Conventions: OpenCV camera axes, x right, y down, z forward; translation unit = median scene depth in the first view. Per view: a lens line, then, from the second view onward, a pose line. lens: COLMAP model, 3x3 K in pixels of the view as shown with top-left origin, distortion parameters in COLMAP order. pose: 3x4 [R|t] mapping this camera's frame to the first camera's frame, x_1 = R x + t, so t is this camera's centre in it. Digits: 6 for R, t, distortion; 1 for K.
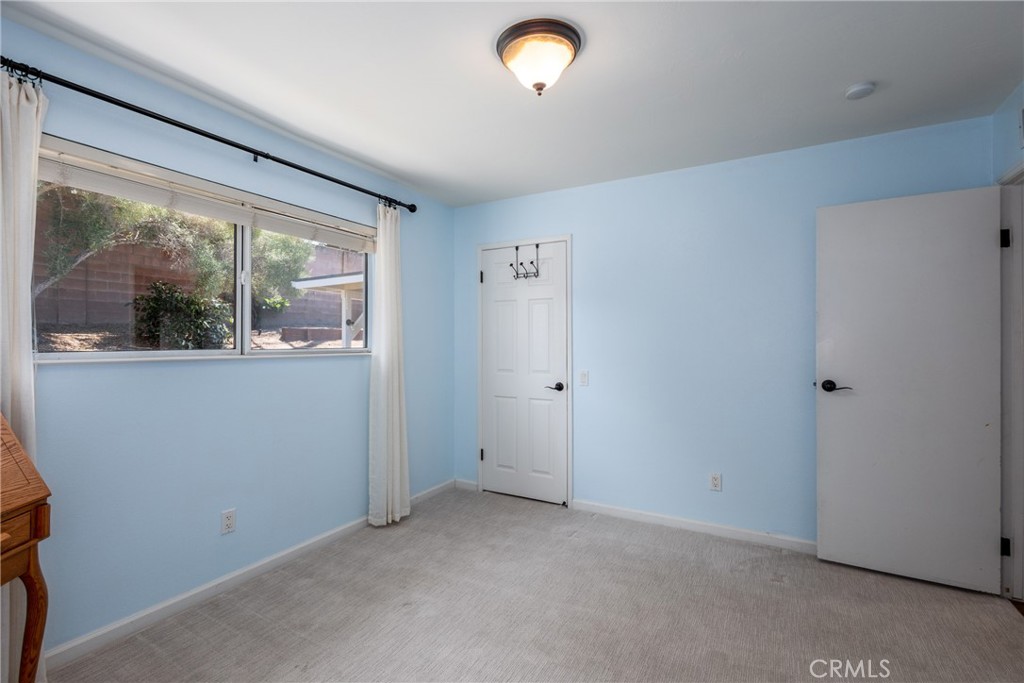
lens RADIAL K [[469.1, 0, 512.1], [0, 469.1, 342.4], [0, 0, 1]] dist [0.007878, -0.001941]
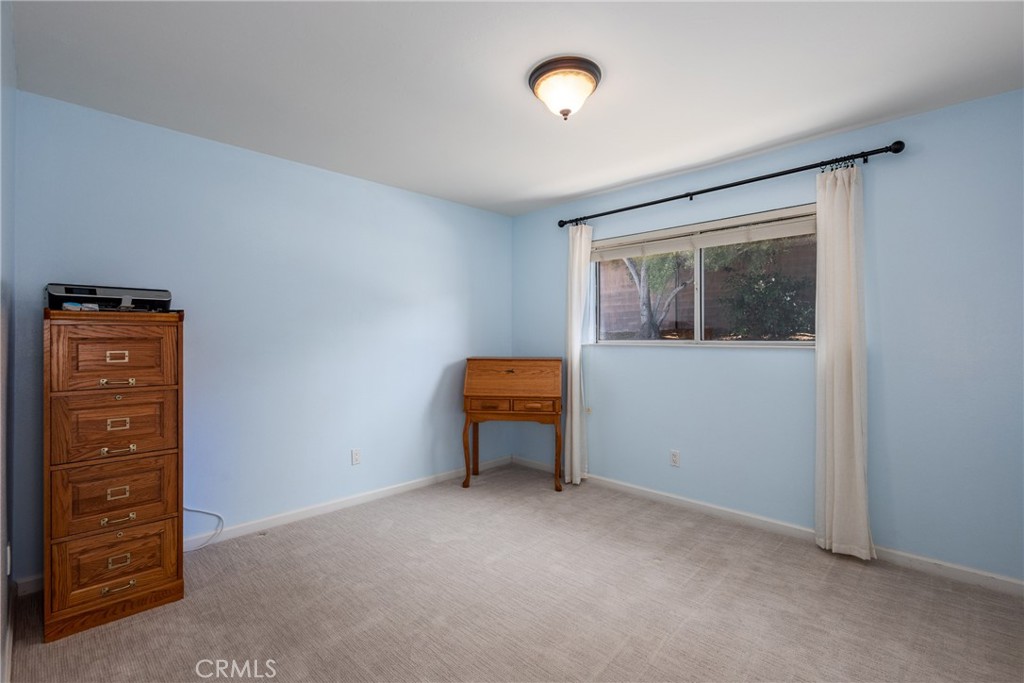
lens RADIAL K [[469.1, 0, 512.4], [0, 469.1, 339.8], [0, 0, 1]] dist [0.007878, -0.001941]
pose [[-0.266494, 0.002751, -0.963833, 0.767061], [0.002604, 0.999994, 0.002135, 0.007935], [0.963833, -0.001941, -0.266500, 0.745113]]
